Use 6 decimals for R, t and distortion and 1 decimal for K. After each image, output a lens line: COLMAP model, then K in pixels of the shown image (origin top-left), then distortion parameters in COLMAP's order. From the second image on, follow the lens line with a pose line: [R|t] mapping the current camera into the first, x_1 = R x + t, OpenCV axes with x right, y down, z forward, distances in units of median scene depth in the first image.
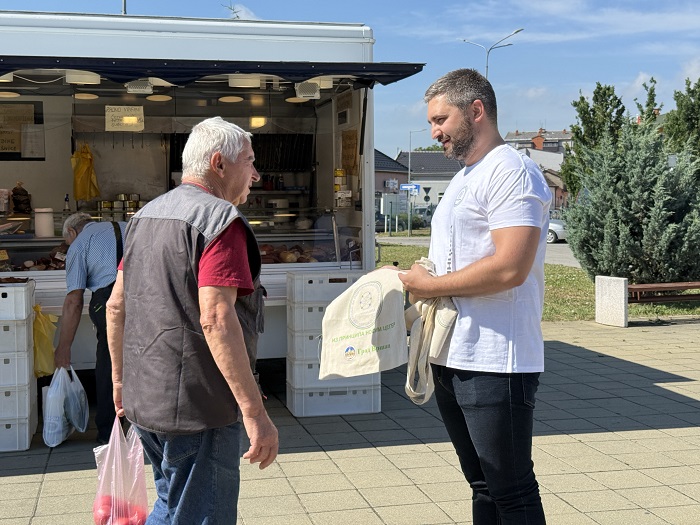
lens RADIAL K [[953.8, 0, 350.0], [0, 953.8, 262.5], [0, 0, 1]] dist [0.143301, -0.072299]
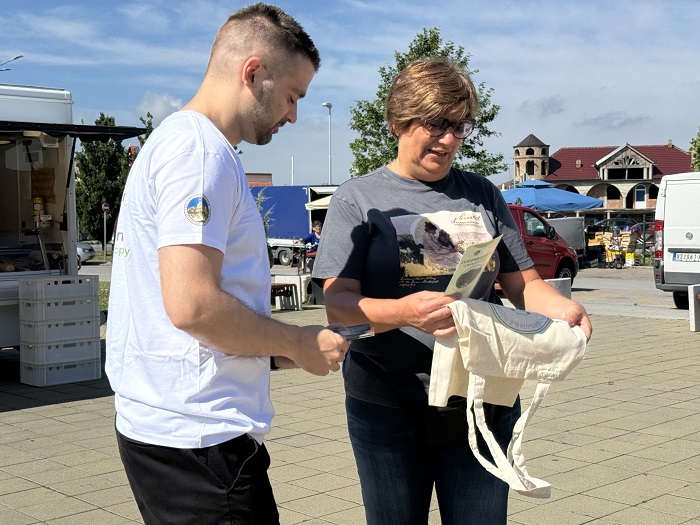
lens RADIAL K [[953.8, 0, 350.0], [0, 953.8, 262.5], [0, 0, 1]] dist [0.143301, -0.072299]
pose [[0.877722, -0.026287, 0.478449, -0.276541], [0.037494, 0.999200, -0.013884, 0.021973], [-0.477702, 0.030125, 0.878005, -0.335906]]
